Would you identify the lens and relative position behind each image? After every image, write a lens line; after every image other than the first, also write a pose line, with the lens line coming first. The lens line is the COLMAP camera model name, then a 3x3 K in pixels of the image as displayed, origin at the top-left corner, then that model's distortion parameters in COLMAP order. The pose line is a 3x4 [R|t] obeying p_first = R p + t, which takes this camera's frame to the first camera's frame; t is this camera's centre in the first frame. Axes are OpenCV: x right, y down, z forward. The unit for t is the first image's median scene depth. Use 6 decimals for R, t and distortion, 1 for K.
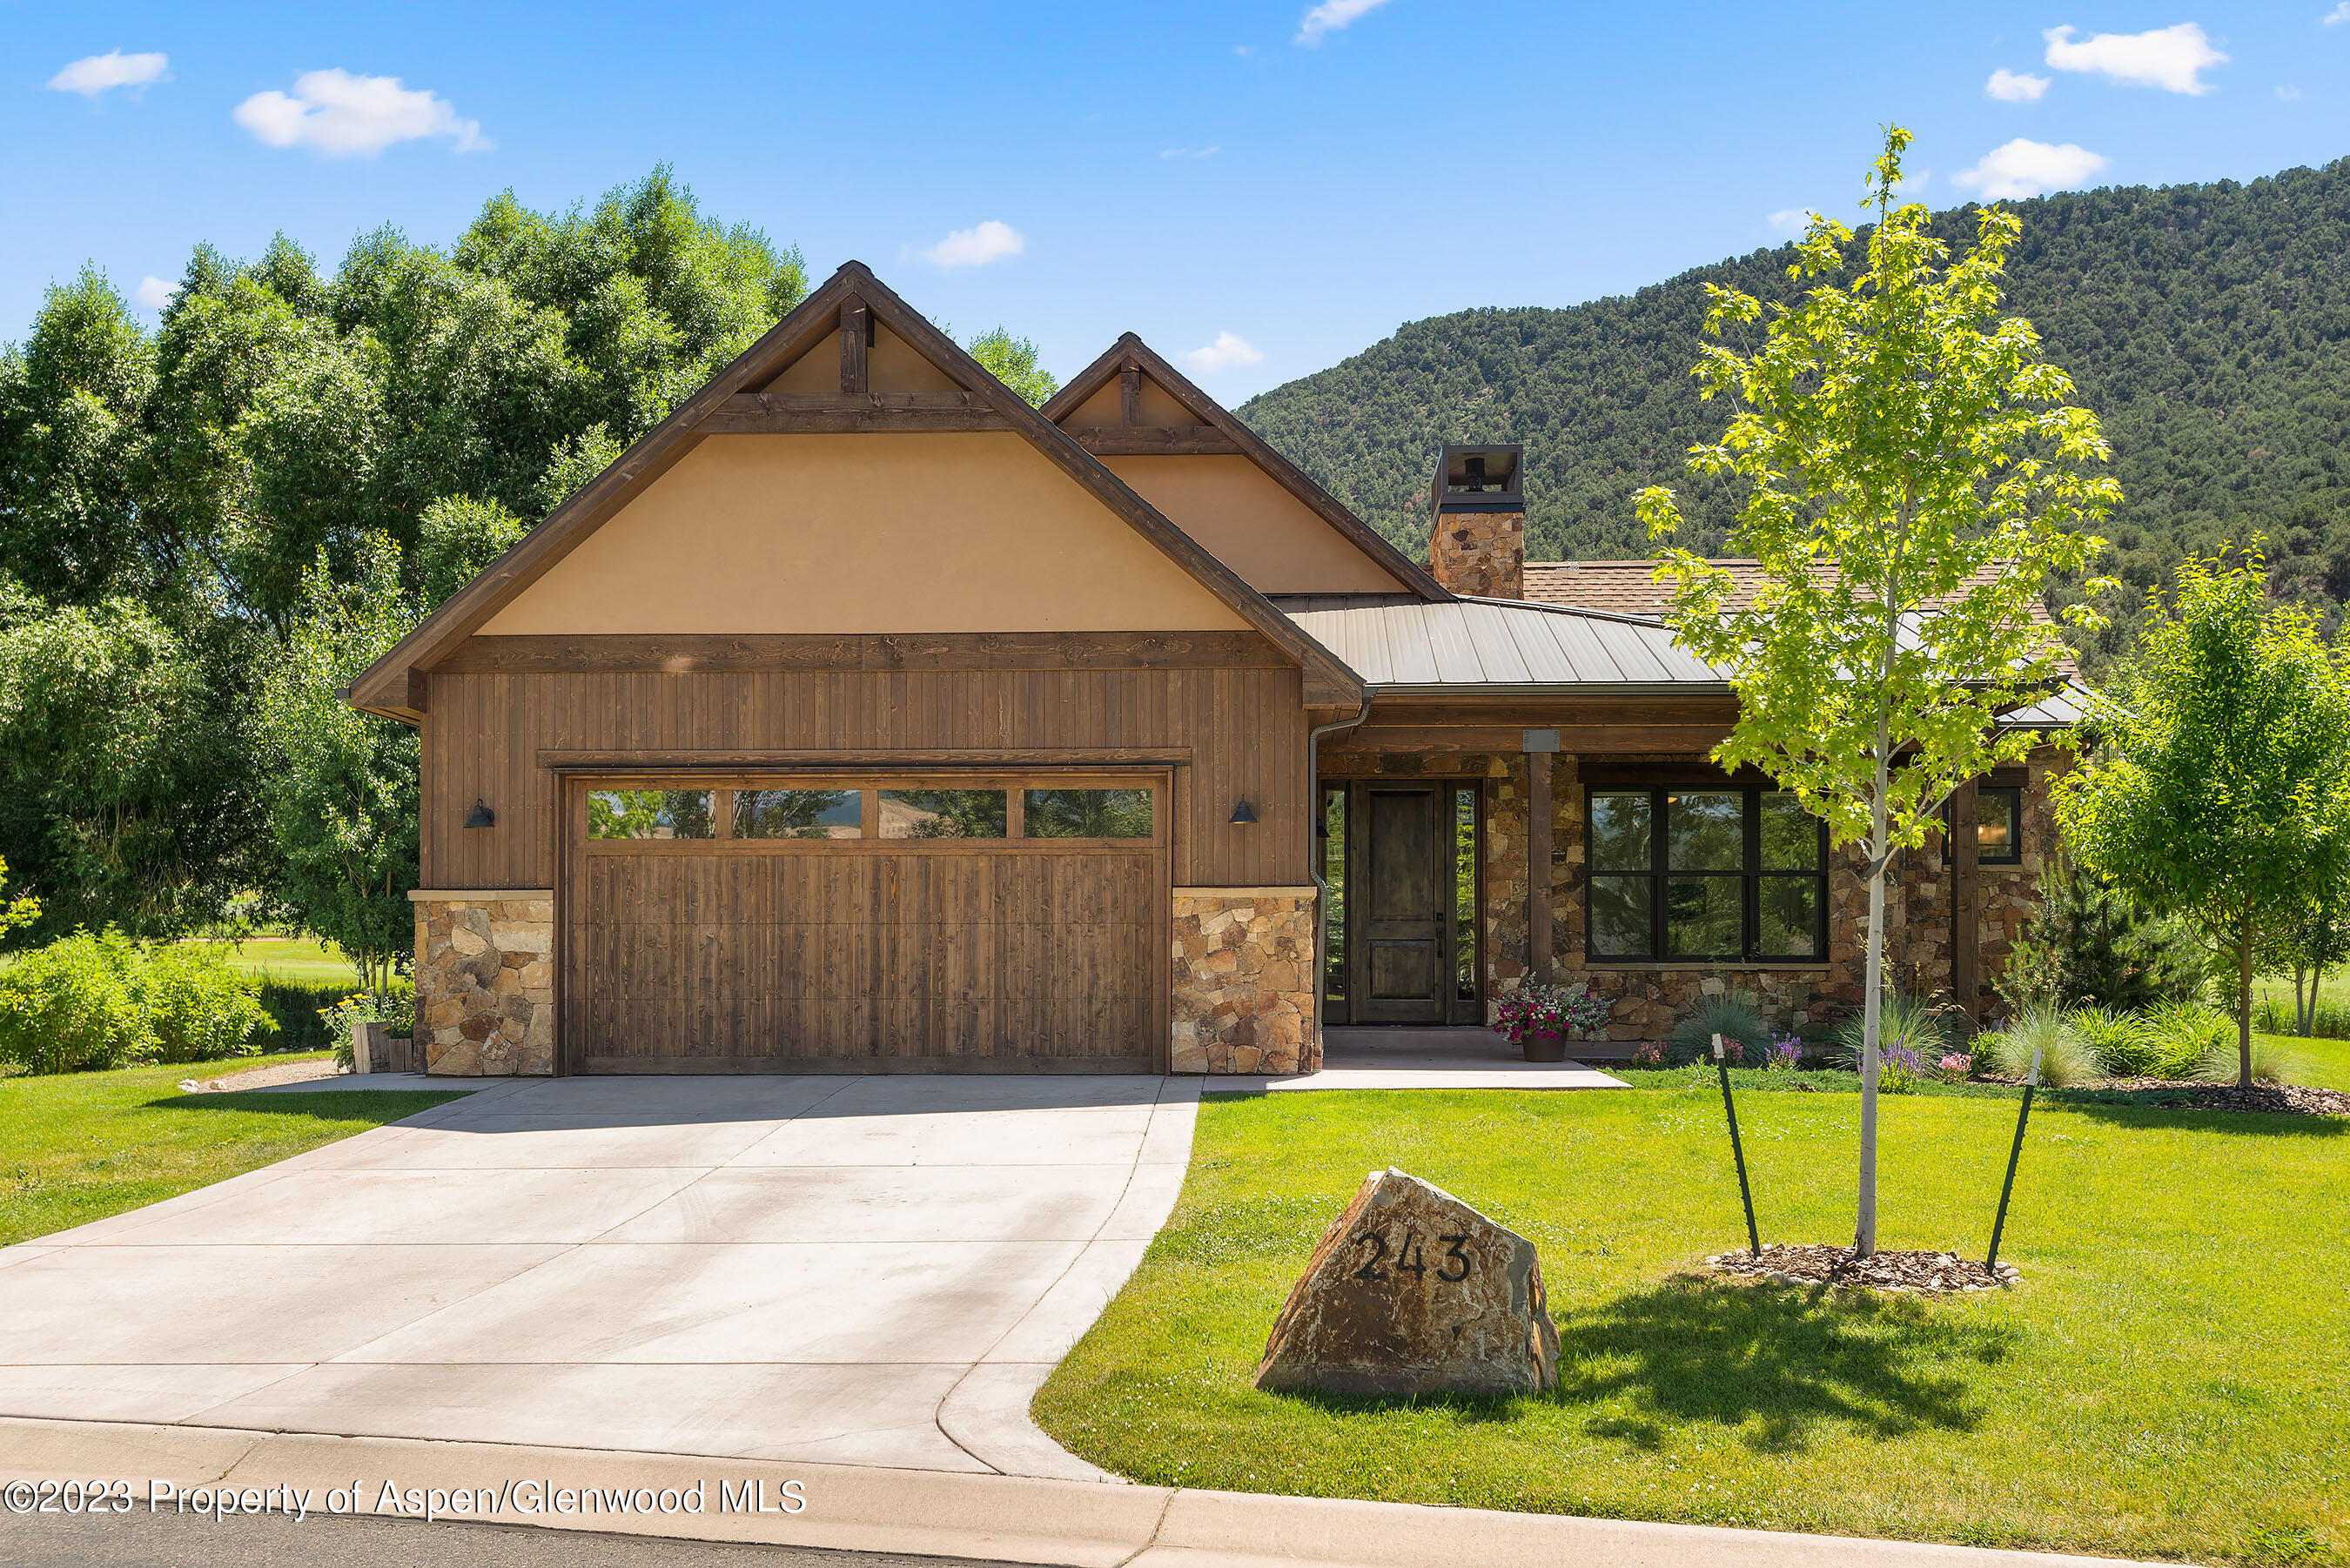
lens RADIAL K [[2401.0, 0, 1175.1], [0, 2401.0, 795.5], [0, 0, 1]] dist [0.038155, 0.000000]
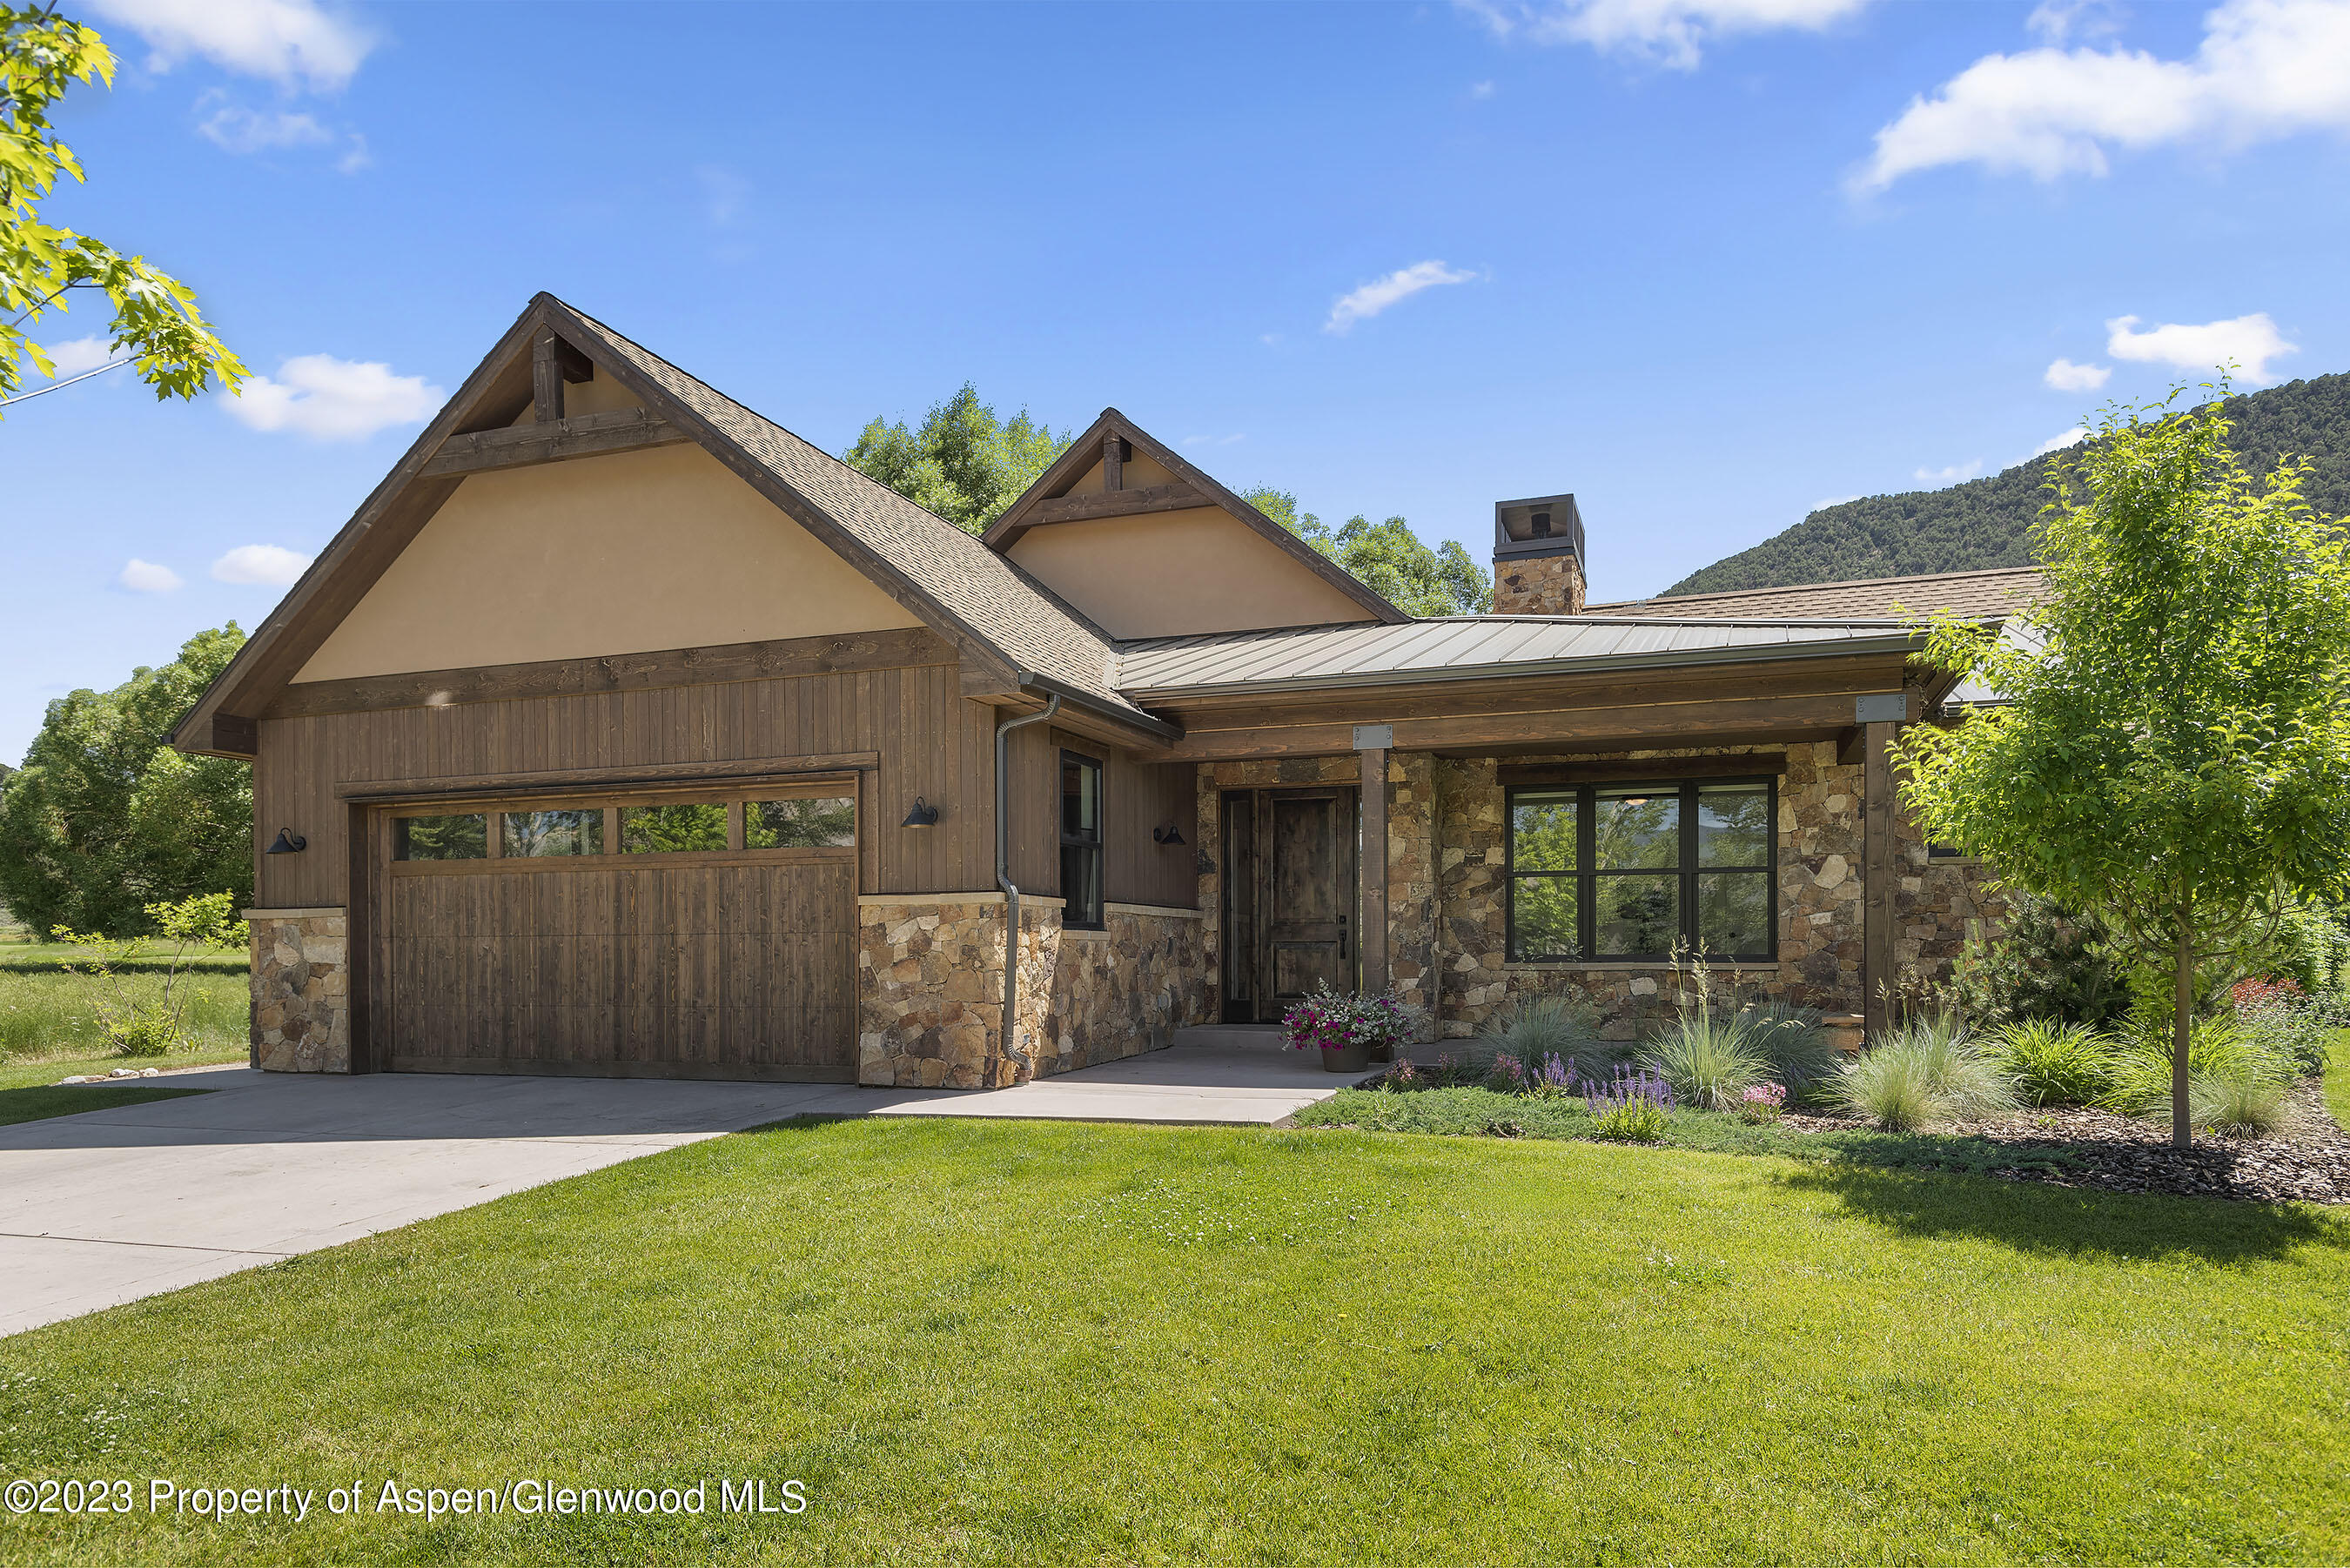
lens RADIAL K [[1417.9, 0, 1129.0], [0, 1417.9, 901.1], [0, 0, 1]] dist [0.012661, -0.001279]
pose [[0.932467, -0.016703, -0.360868, 0.308174], [0.030365, 0.999019, 0.032220, 0.025272], [0.359976, -0.041002, 0.932060, 0.500022]]
